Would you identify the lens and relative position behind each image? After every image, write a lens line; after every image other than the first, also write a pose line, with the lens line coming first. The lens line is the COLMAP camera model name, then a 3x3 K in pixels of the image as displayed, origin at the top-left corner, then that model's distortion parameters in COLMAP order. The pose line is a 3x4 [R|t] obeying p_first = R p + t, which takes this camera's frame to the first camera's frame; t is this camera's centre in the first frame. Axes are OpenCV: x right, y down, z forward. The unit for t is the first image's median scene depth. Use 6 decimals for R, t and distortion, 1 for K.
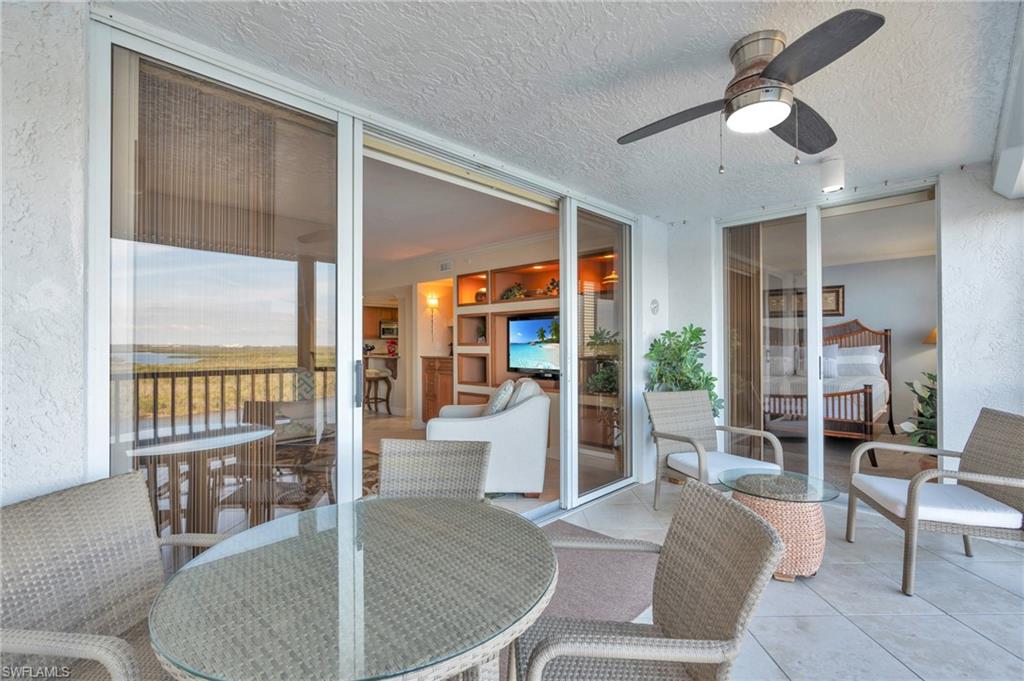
lens RADIAL K [[468.1, 0, 521.3], [0, 468.1, 340.0], [0, 0, 1]] dist [-0.003245, 0.001578]
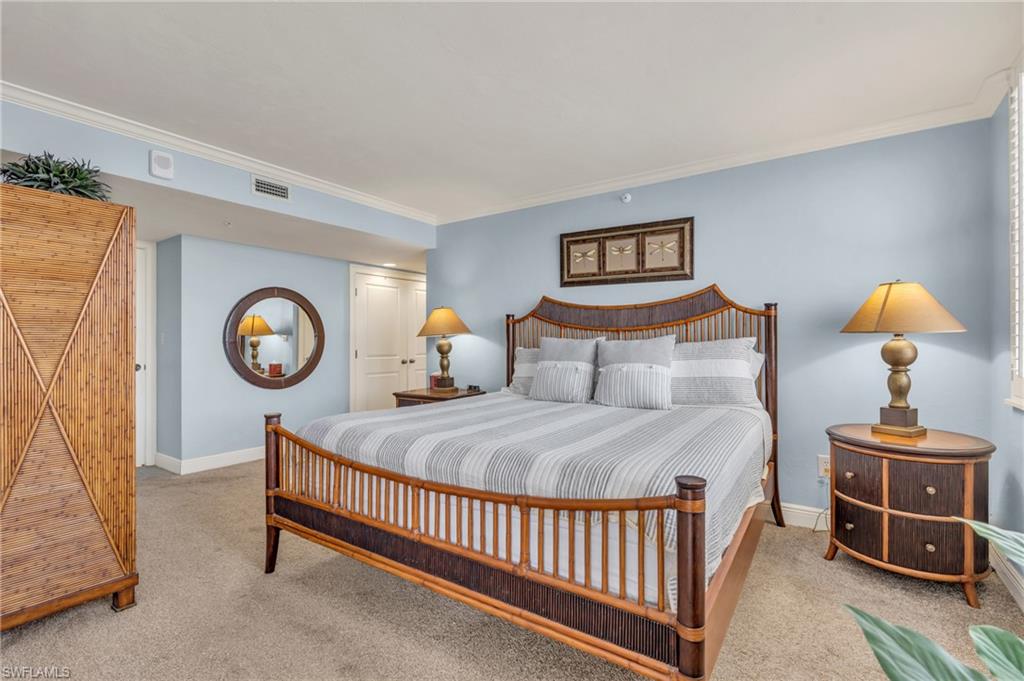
lens RADIAL K [[463.9, 0, 511.3], [0, 463.9, 339.5], [0, 0, 1]] dist [-0.003147, 0.001053]
pose [[0.990375, 0.000213, 0.138413, 0.456495], [-0.001981, 0.999918, 0.012629, 0.008091], [-0.138399, -0.012782, 0.990294, 0.568954]]
